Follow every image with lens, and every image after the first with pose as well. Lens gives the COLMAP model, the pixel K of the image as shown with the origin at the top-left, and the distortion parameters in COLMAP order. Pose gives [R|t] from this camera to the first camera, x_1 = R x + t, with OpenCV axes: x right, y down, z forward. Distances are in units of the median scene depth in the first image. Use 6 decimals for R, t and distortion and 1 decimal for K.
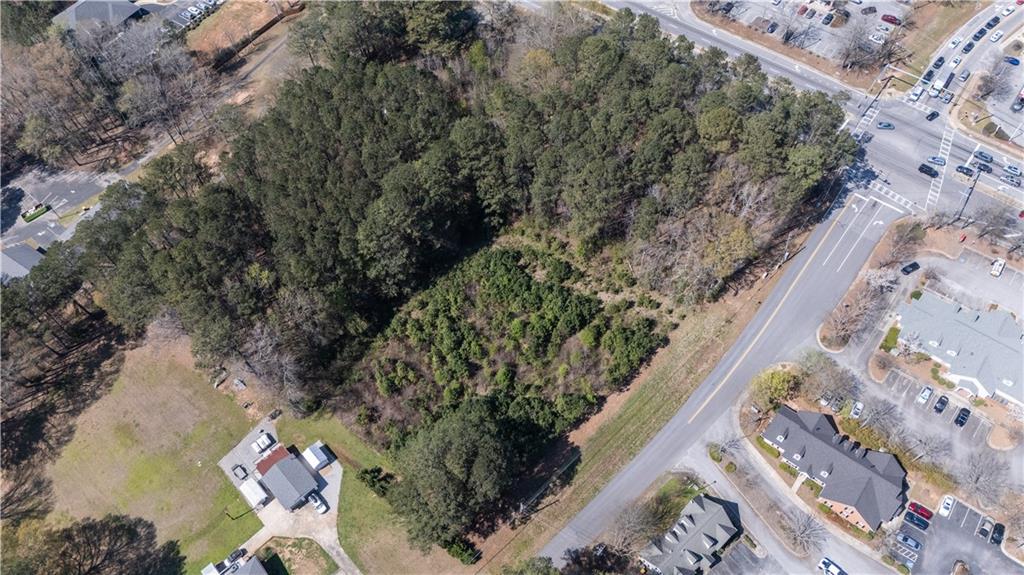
lens RADIAL K [[749.5, 0, 509.6], [0, 749.5, 289.9], [0, 0, 1]] dist [0.069368, -0.070861]
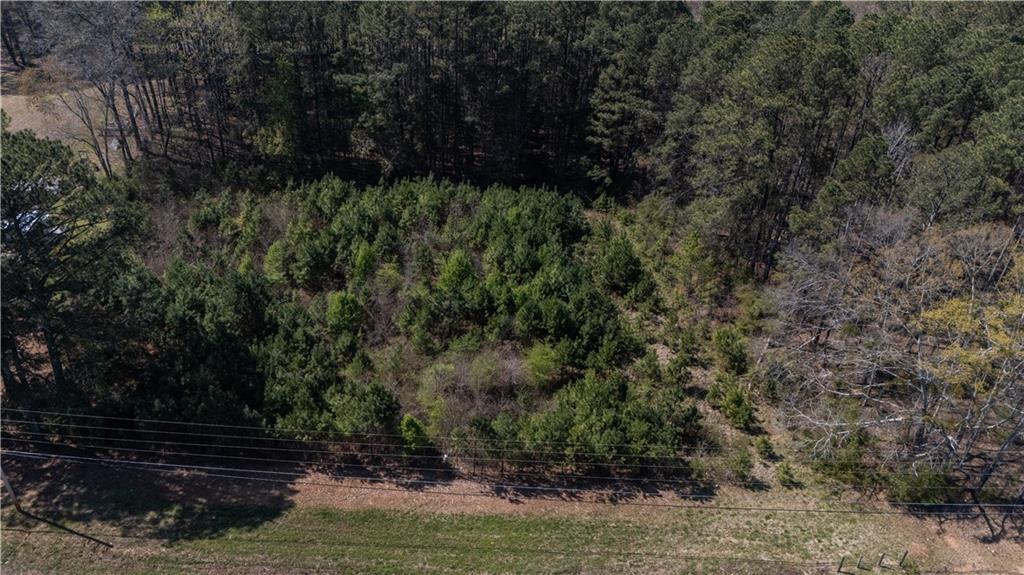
lens RADIAL K [[749.5, 0, 509.6], [0, 749.5, 289.9], [0, 0, 1]] dist [0.069368, -0.070861]
pose [[0.692967, 0.461646, -0.553787, 0.297834], [-0.648918, 0.734084, -0.200062, 0.128220], [0.314169, 0.497999, 0.808266, 0.639071]]
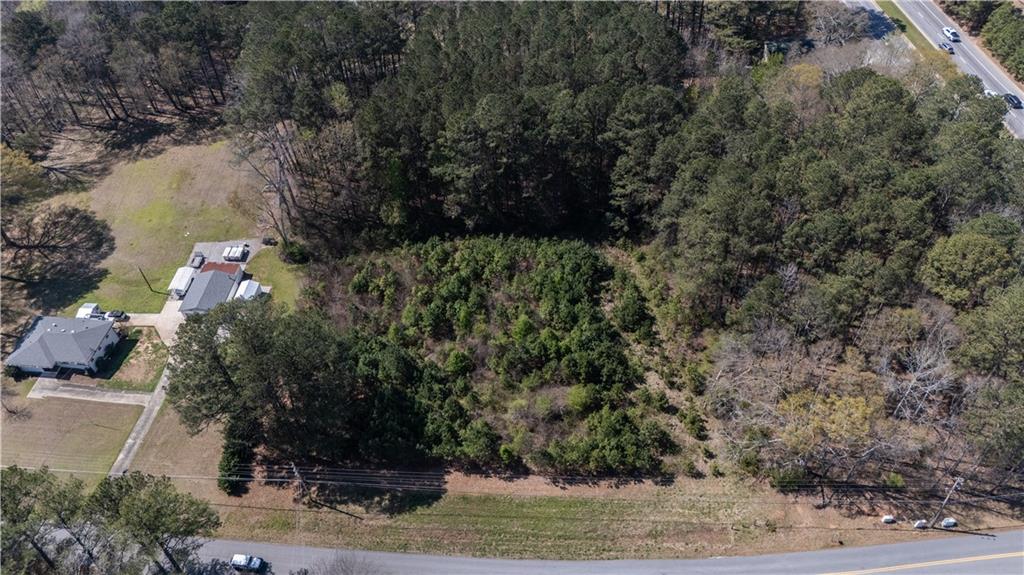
lens RADIAL K [[749.5, 0, 509.6], [0, 749.5, 289.9], [0, 0, 1]] dist [0.069368, -0.070861]
pose [[0.673210, 0.554604, -0.489083, 0.342040], [-0.620113, 0.783725, 0.035148, 0.002098], [0.402800, 0.279625, 0.871529, 0.342569]]
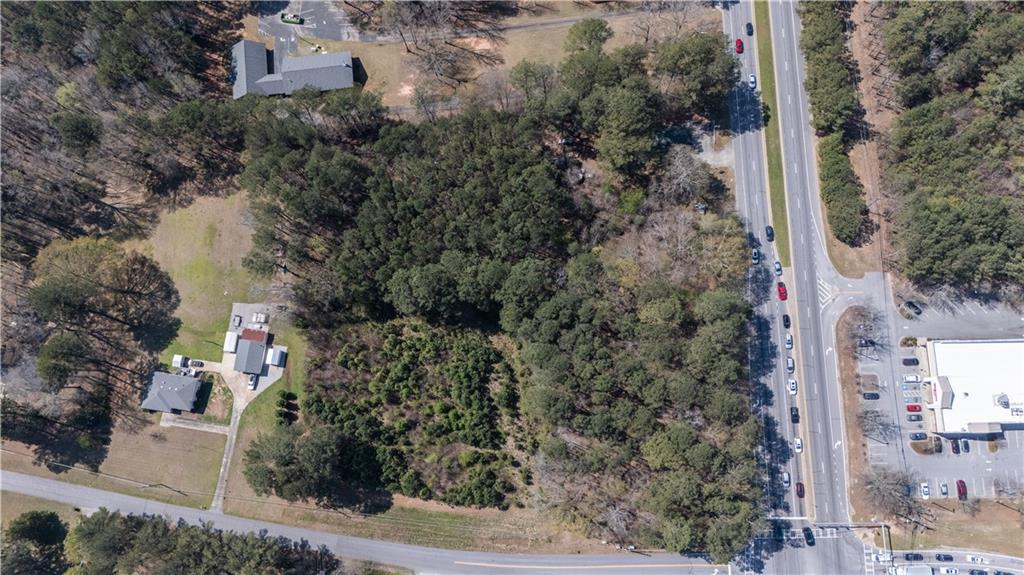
lens RADIAL K [[749.5, 0, 509.6], [0, 749.5, 289.9], [0, 0, 1]] dist [0.069368, -0.070861]
pose [[0.633879, 0.765667, -0.109322, 0.072704], [-0.650255, 0.604107, 0.460677, -0.730496], [0.418767, -0.220926, 0.880810, -0.018889]]
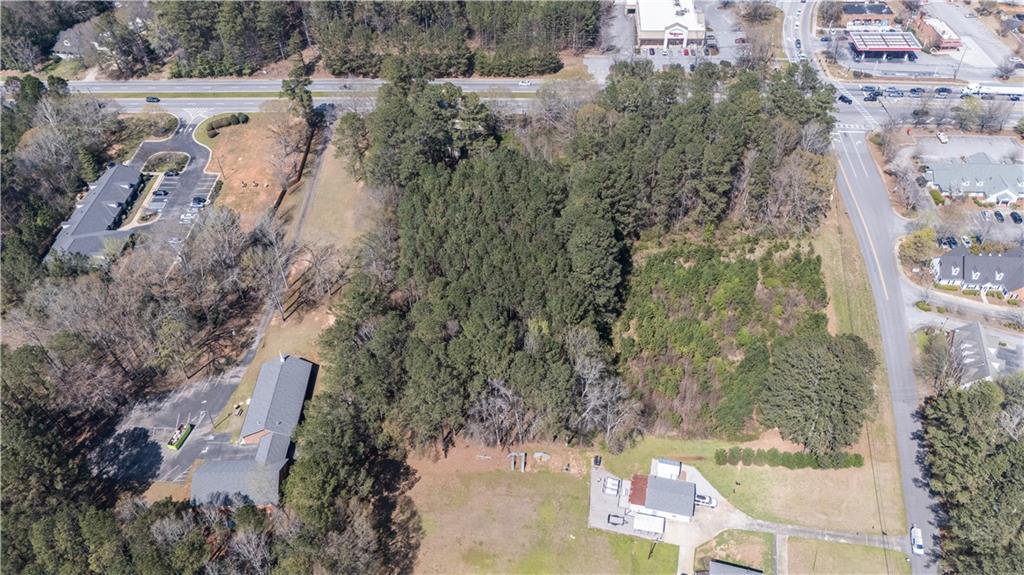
lens RADIAL K [[749.5, 0, 509.6], [0, 749.5, 289.9], [0, 0, 1]] dist [0.069368, -0.070861]
pose [[0.833705, -0.363786, 0.415446, -0.712592], [0.462628, 0.870917, -0.165770, 0.078684], [-0.301514, 0.330400, 0.894385, 0.086105]]
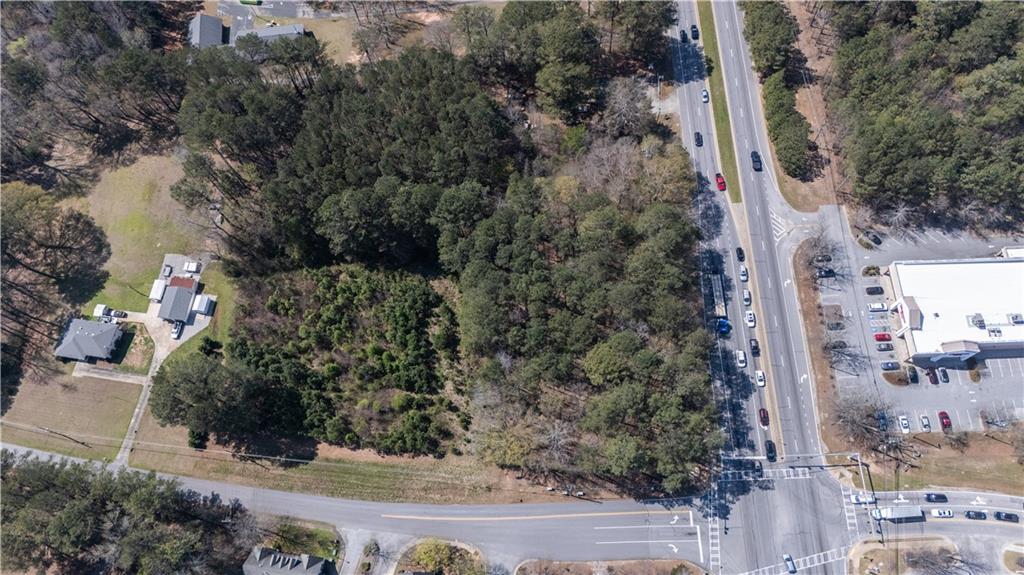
lens RADIAL K [[749.5, 0, 509.6], [0, 749.5, 289.9], [0, 0, 1]] dist [0.069368, -0.070861]
pose [[0.635888, 0.720677, -0.276171, 0.405321], [-0.640443, 0.692416, 0.332253, -0.542662], [0.430672, -0.034404, 0.901852, 0.037809]]
